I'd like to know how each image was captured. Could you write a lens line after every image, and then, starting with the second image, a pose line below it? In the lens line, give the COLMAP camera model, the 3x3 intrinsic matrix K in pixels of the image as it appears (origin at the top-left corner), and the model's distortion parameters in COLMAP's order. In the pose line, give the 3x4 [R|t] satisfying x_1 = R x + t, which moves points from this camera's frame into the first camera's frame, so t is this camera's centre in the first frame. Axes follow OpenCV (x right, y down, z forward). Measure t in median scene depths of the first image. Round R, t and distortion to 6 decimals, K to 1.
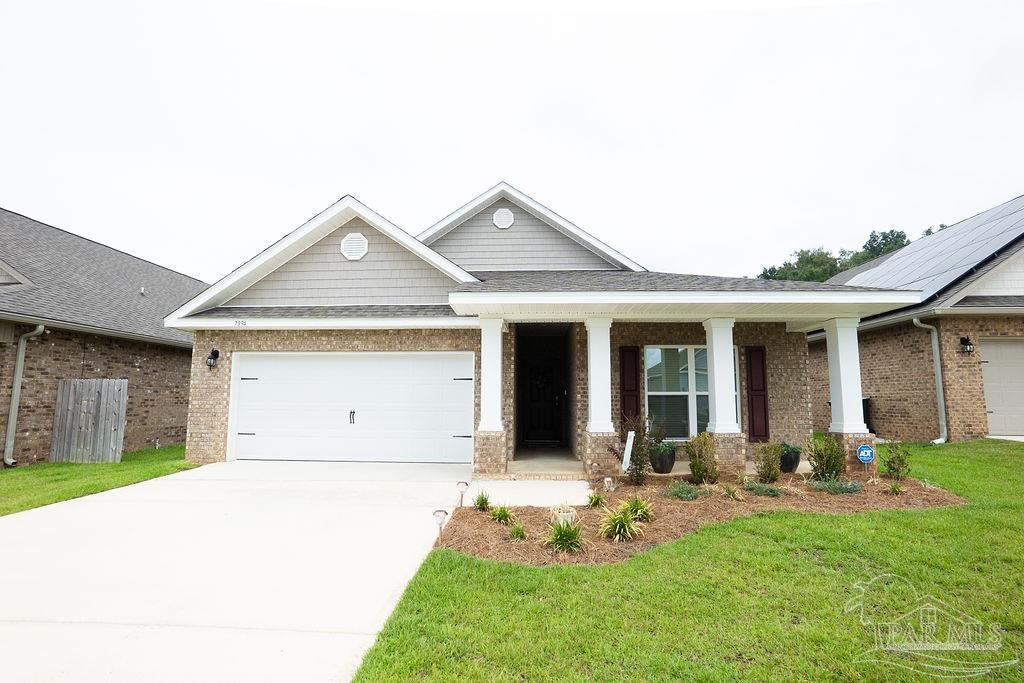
lens RADIAL K [[506.2, 0, 512.0], [0, 506.2, 341.5], [0, 0, 1]] dist [-0.045311, 0.030324]
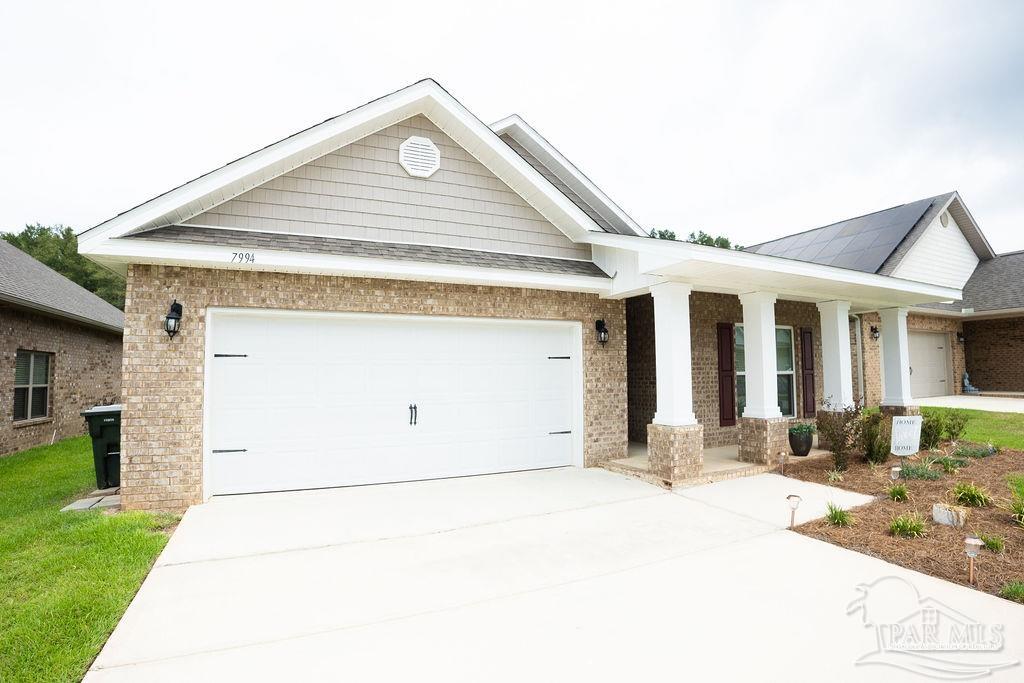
lens RADIAL K [[507.0, 0, 512.0], [0, 507.0, 341.5], [0, 0, 1]] dist [-0.105672, 0.031488]
pose [[0.883536, 0.018991, 0.467978, -0.517754], [-0.040763, 0.998504, 0.036440, 0.025033], [-0.466586, -0.051272, 0.882988, 0.361175]]
